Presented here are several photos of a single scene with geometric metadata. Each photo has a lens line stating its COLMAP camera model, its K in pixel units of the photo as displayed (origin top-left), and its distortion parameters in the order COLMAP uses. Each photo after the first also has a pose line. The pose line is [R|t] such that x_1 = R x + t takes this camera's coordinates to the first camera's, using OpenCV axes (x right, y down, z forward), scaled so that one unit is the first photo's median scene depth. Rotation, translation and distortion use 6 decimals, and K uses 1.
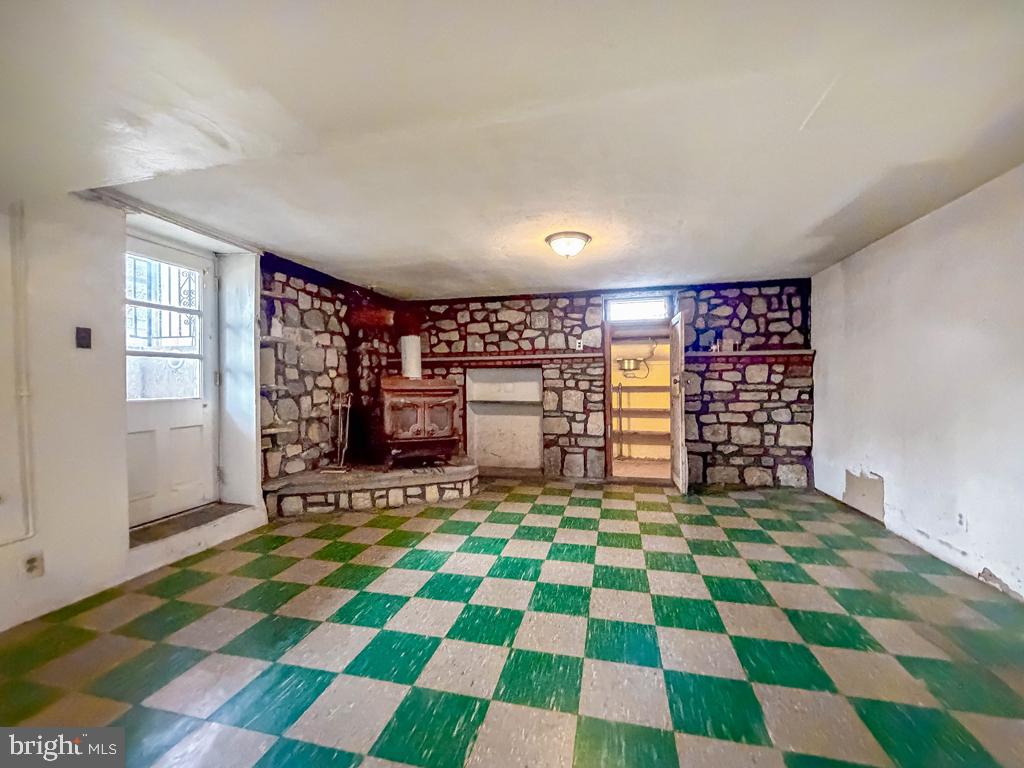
lens RADIAL K [[421.3, 0, 512.0], [0, 421.3, 386.1], [0, 0, 1]] dist [-0.001258, 0.000757]
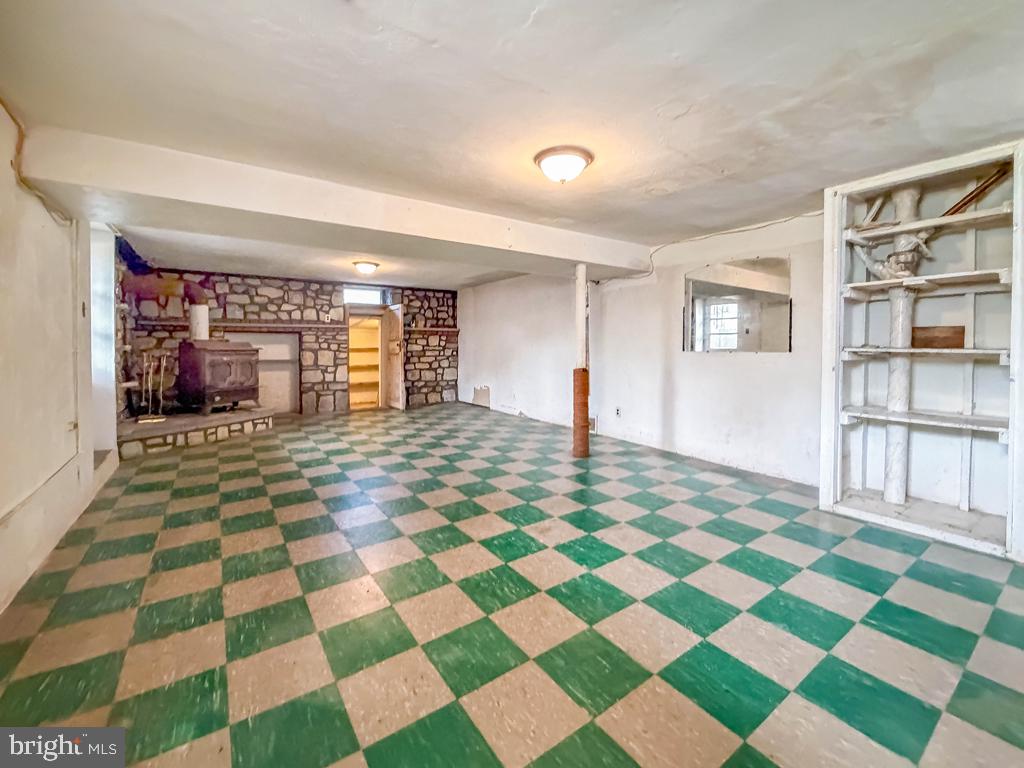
lens RADIAL K [[421.3, 0, 512.6], [0, 421.3, 384.0], [0, 0, 1]] dist [-0.001258, 0.000757]
pose [[0.660524, -0.064165, 0.748058, -0.538323], [0.001367, 0.996443, 0.084263, 0.003634], [-0.750803, -0.054635, 0.658262, -0.436653]]
